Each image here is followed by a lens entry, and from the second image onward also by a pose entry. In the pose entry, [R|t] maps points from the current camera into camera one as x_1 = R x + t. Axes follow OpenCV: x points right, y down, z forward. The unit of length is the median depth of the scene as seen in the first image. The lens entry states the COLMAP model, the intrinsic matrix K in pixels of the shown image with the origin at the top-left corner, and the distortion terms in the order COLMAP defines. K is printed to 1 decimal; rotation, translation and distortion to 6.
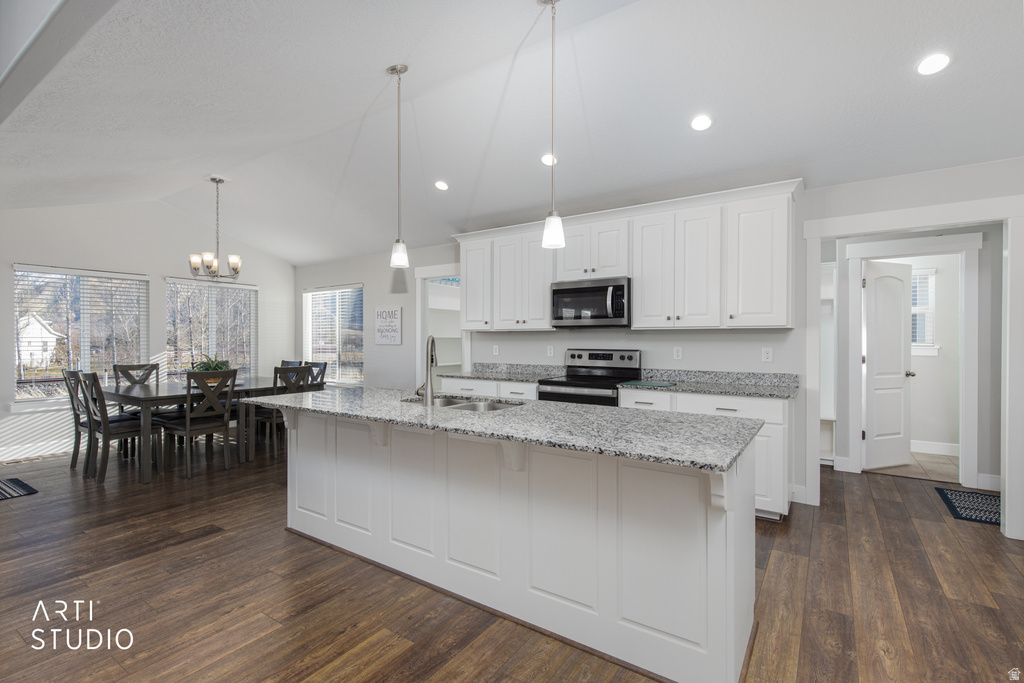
lens RADIAL K [[470.2, 0, 511.1], [0, 470.2, 343.6], [0, 0, 1]] dist [0.005375, -0.001102]
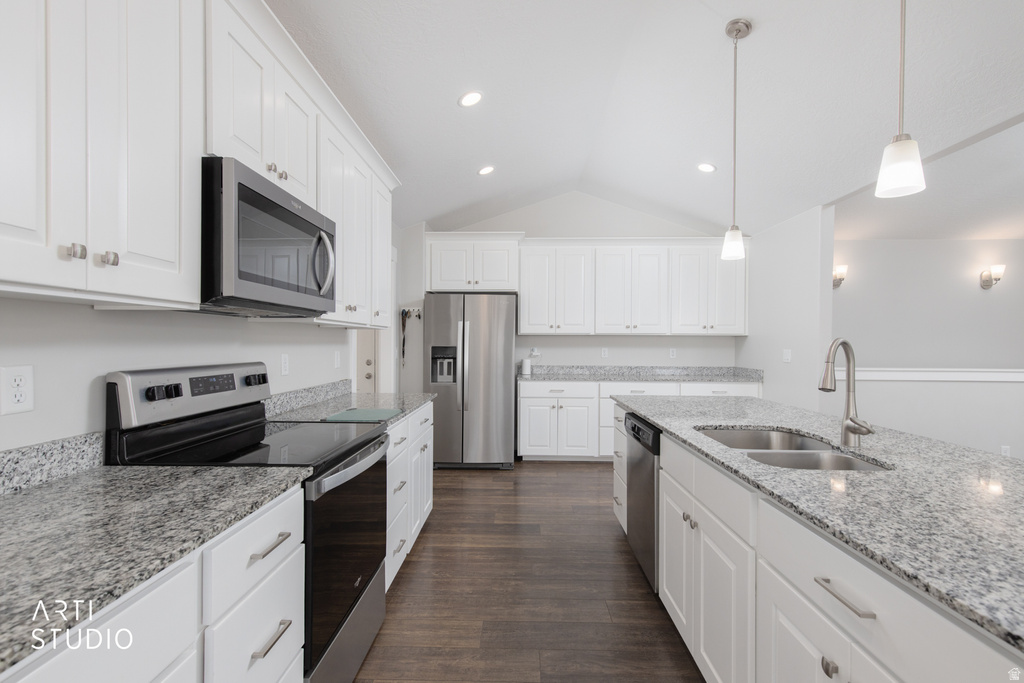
lens RADIAL K [[470.2, 0, 521.6], [0, 470.2, 339.6], [0, 0, 1]] dist [0.005375, -0.001102]
pose [[-0.555737, -0.000832, 0.831358, -0.283165], [-0.001702, 0.999999, -0.000137, -0.010154], [-0.831356, -0.001491, -0.555738, 1.024105]]
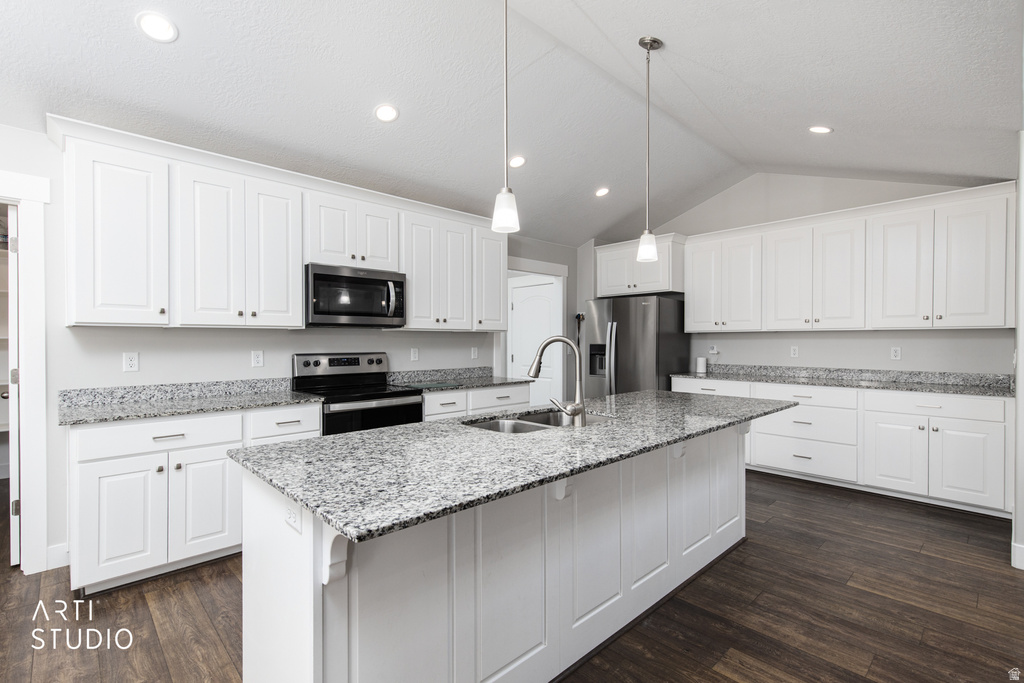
lens RADIAL K [[470.2, 0, 514.4], [0, 470.2, 341.1], [0, 0, 1]] dist [0.005375, -0.001102]
pose [[0.216299, -0.006237, 0.976307, -0.562328], [0.008713, 0.999952, 0.004458, -0.010096], [-0.976288, 0.007542, 0.216343, 0.539842]]
